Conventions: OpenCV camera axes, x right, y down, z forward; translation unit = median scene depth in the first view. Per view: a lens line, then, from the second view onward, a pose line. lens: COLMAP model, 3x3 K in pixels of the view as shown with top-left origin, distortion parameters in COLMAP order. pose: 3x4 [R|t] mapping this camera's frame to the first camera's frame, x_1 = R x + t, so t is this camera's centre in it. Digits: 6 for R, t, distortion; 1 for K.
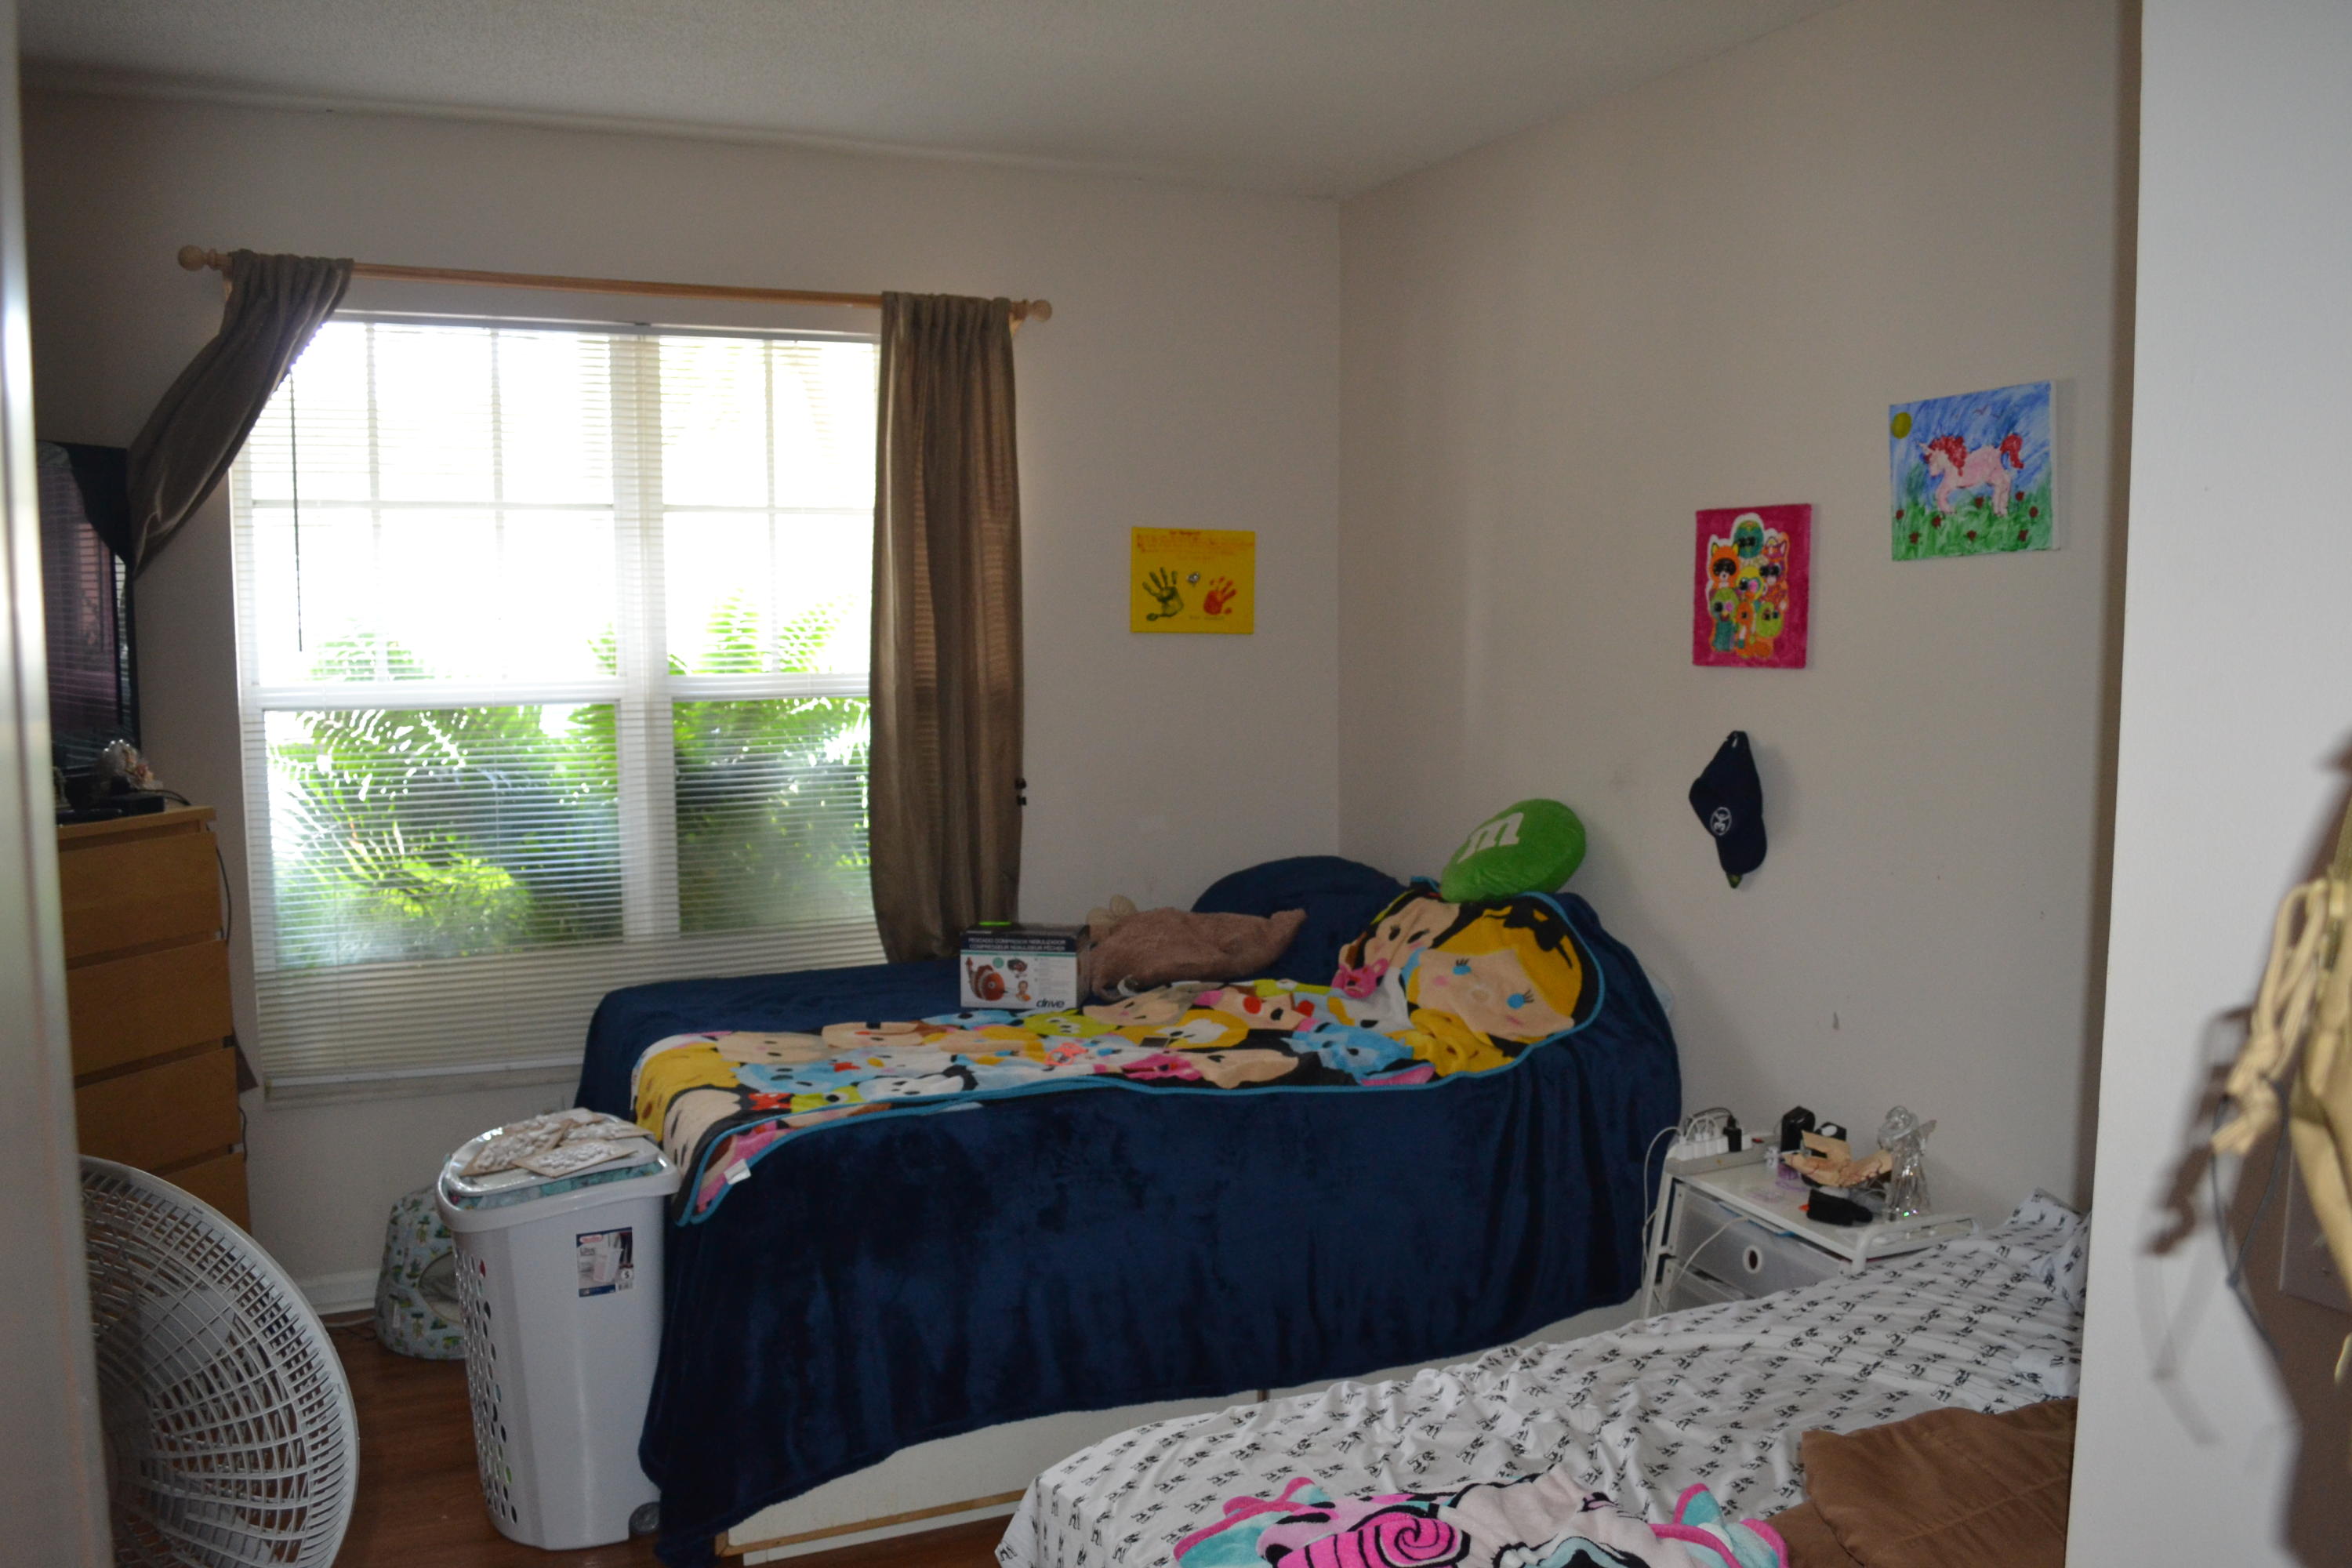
lens RADIAL K [[1872.5, 0, 1189.4], [0, 1872.5, 796.3], [0, 0, 1]] dist [-0.085093, 0.012929]
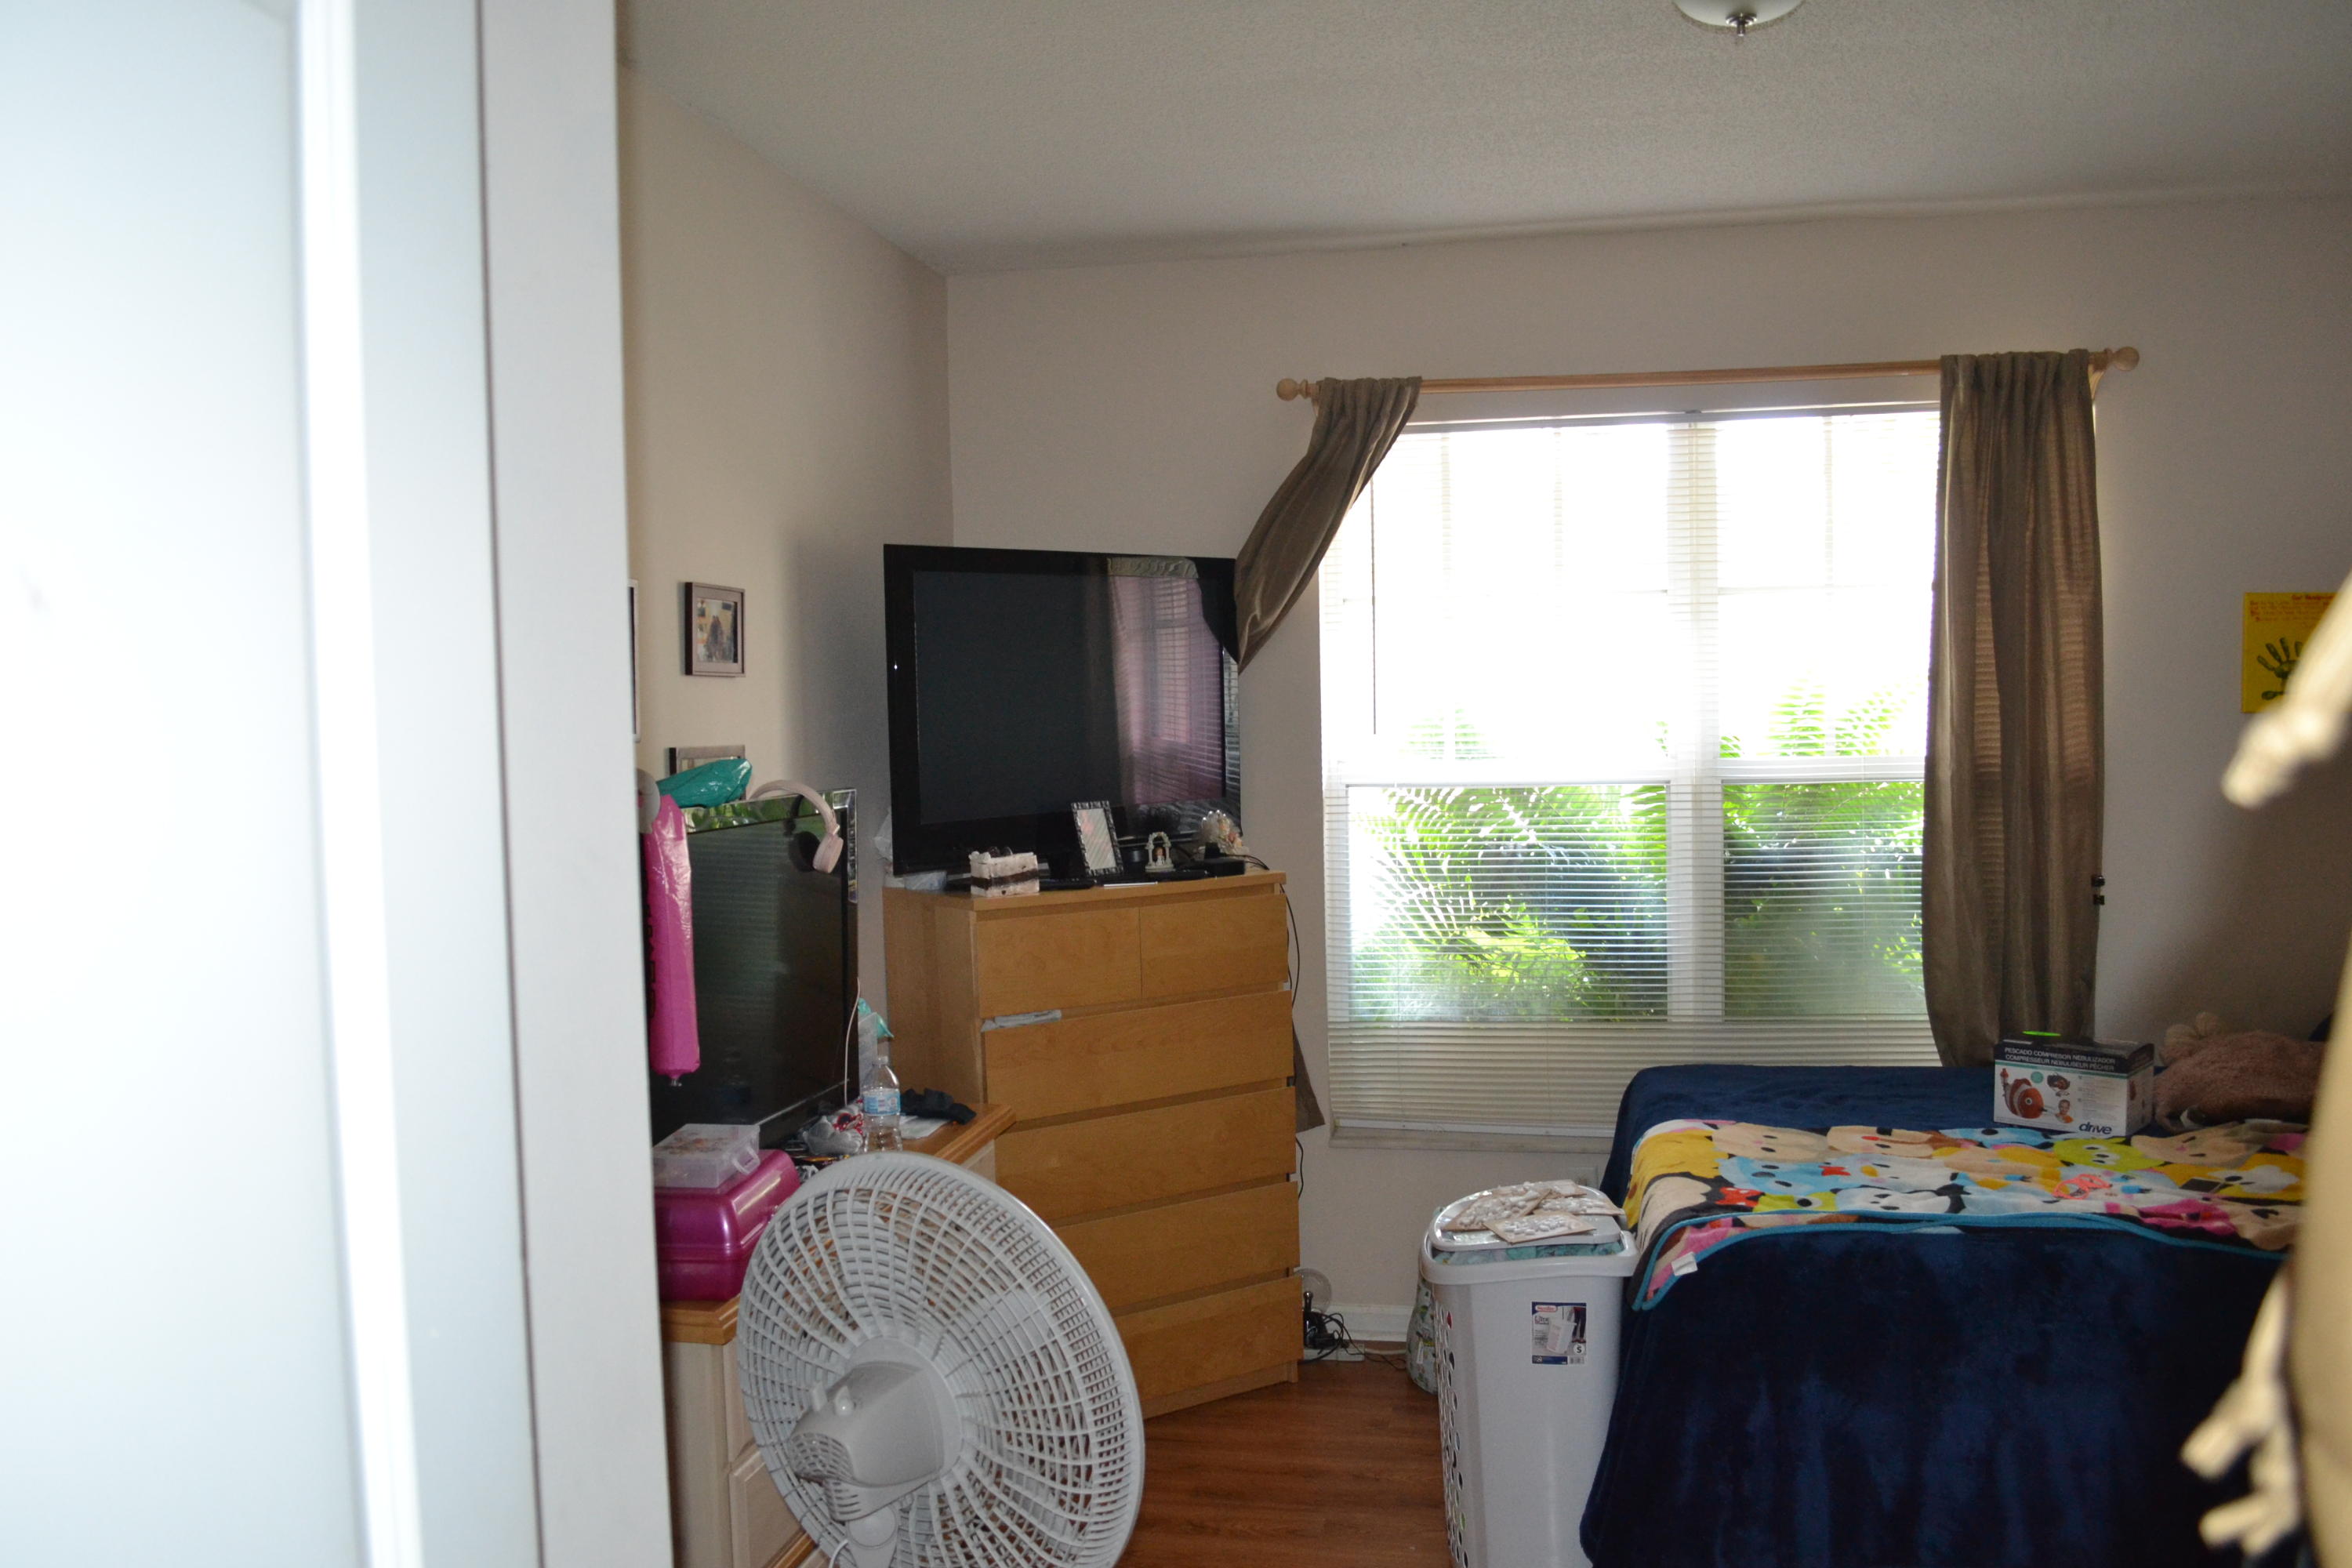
lens RADIAL K [[1872.5, 0, 1189.4], [0, 1872.5, 796.3], [0, 0, 1]] dist [-0.085093, 0.012929]
pose [[0.804441, 0.017373, -0.593778, 0.096959], [-0.040671, 0.998838, -0.025875, -0.007961], [0.592638, 0.044965, 0.804213, 0.031114]]
